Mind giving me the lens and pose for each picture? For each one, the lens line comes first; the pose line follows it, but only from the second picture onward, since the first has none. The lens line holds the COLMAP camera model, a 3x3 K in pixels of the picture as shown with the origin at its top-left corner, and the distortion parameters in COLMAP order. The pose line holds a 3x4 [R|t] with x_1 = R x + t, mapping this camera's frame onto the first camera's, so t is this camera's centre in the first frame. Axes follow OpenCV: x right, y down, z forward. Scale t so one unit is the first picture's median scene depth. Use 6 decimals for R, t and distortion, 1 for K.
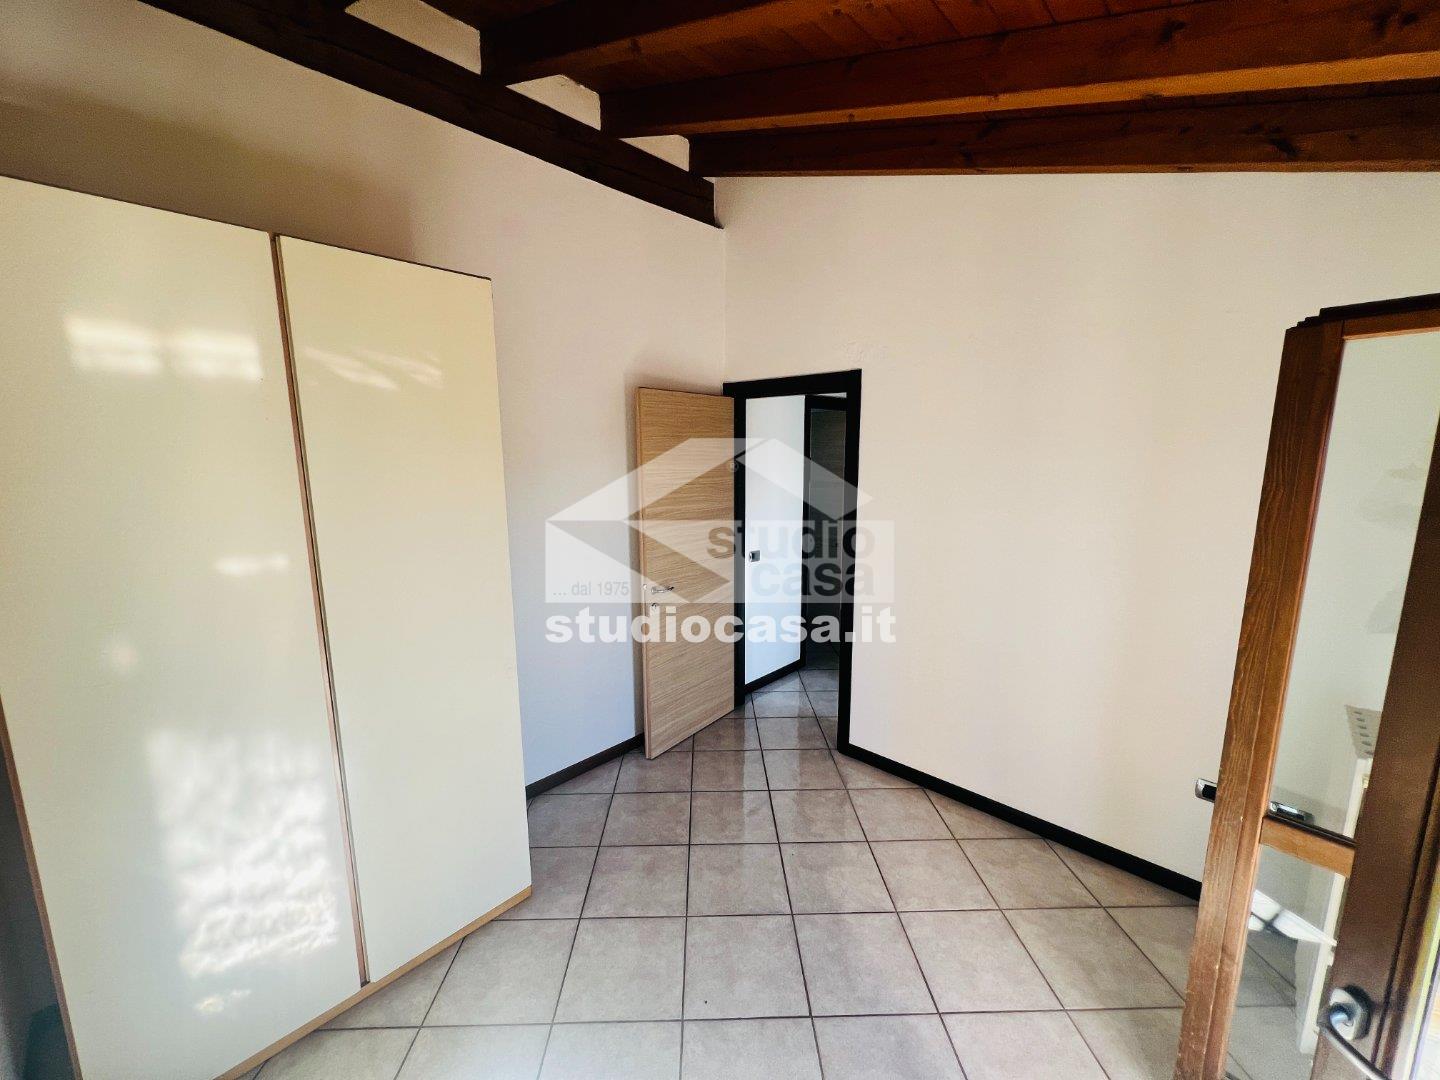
lens RADIAL K [[577.7, 0, 718.6], [0, 577.7, 542.1], [0, 0, 1]] dist [-0.002616, 0.000886]
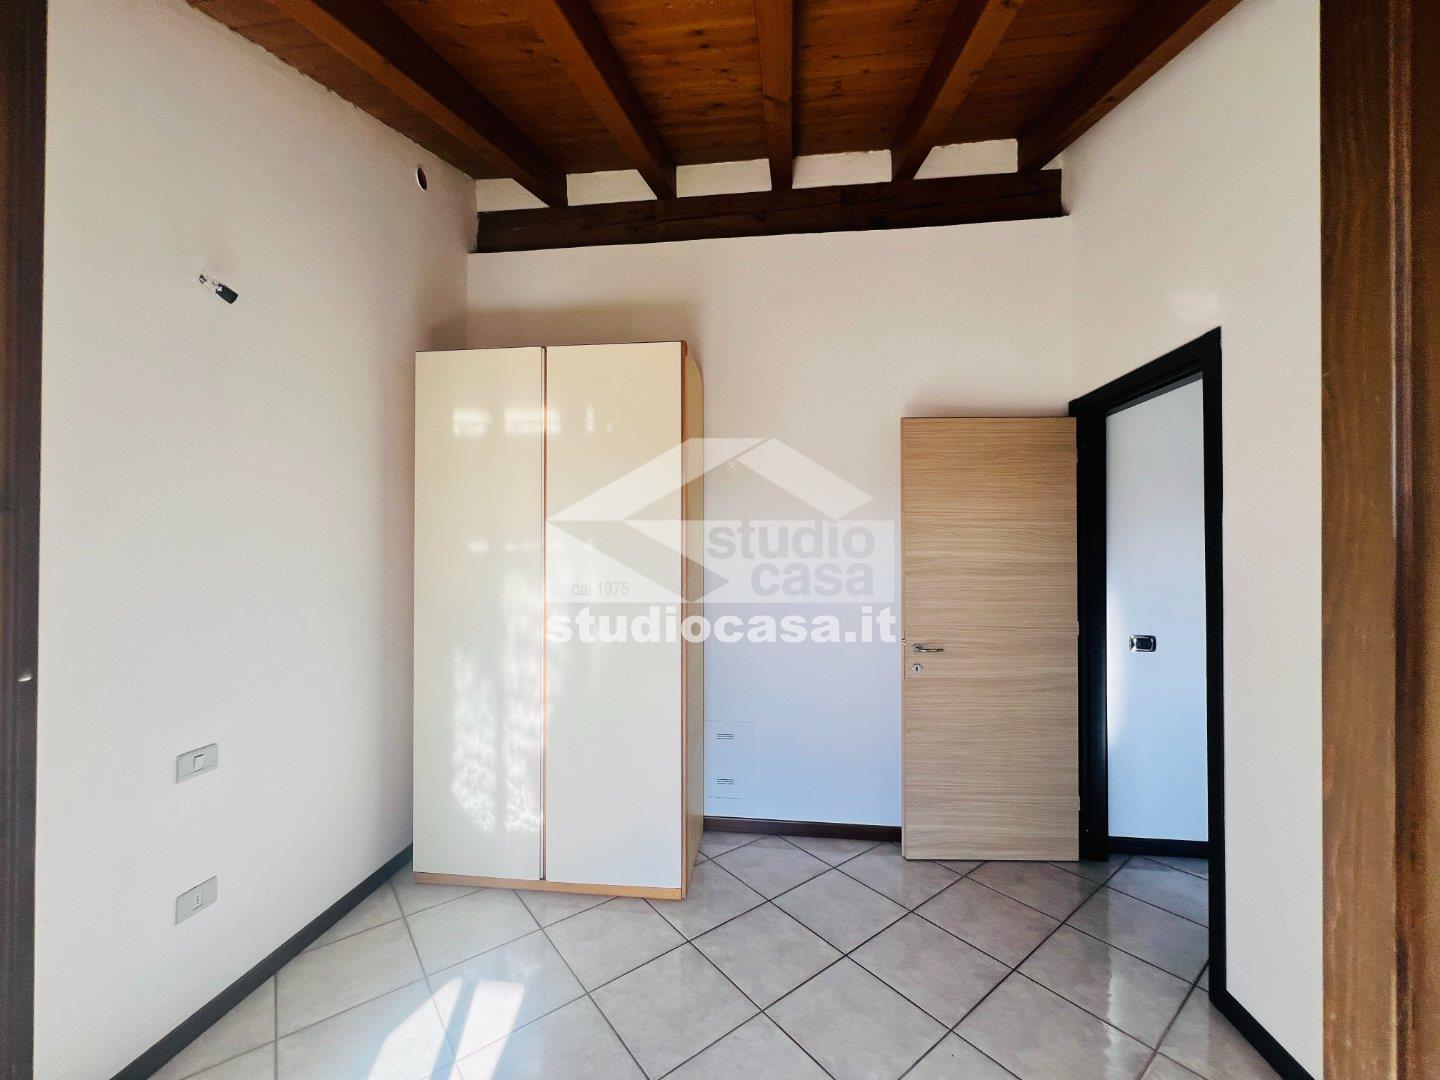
lens RADIAL K [[586.1, 0, 720.0], [0, 586.1, 540.0], [0, 0, 1]] dist [0.000875, 0.000335]
pose [[0.596599, -0.002388, -0.802536, 0.434635], [-0.133202, 0.985831, -0.101955, 0.056644], [0.791408, 0.167726, 0.587827, 0.254378]]
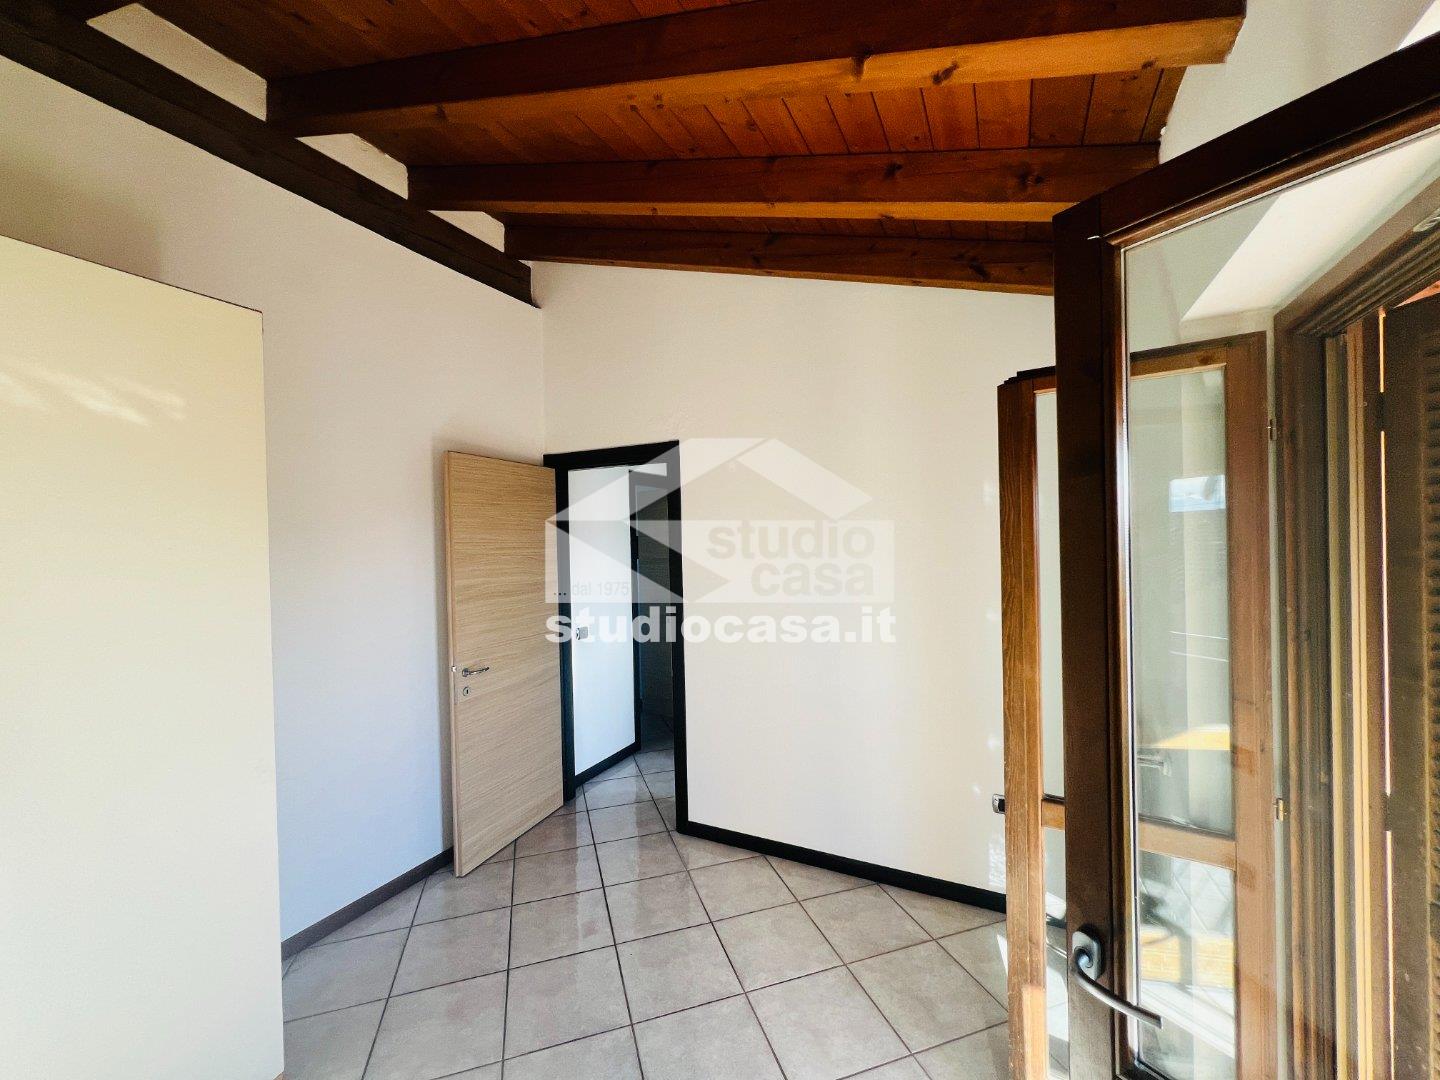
lens RADIAL K [[578.2, 0, 720.0], [0, 578.2, 540.0], [0, 0, 1]] dist [-0.002260, 0.000409]
pose [[0.957936, -0.018297, 0.286399, 0.013521], [0.064521, 0.986147, -0.152808, 0.046720], [-0.279636, 0.164859, 0.945846, 0.011374]]
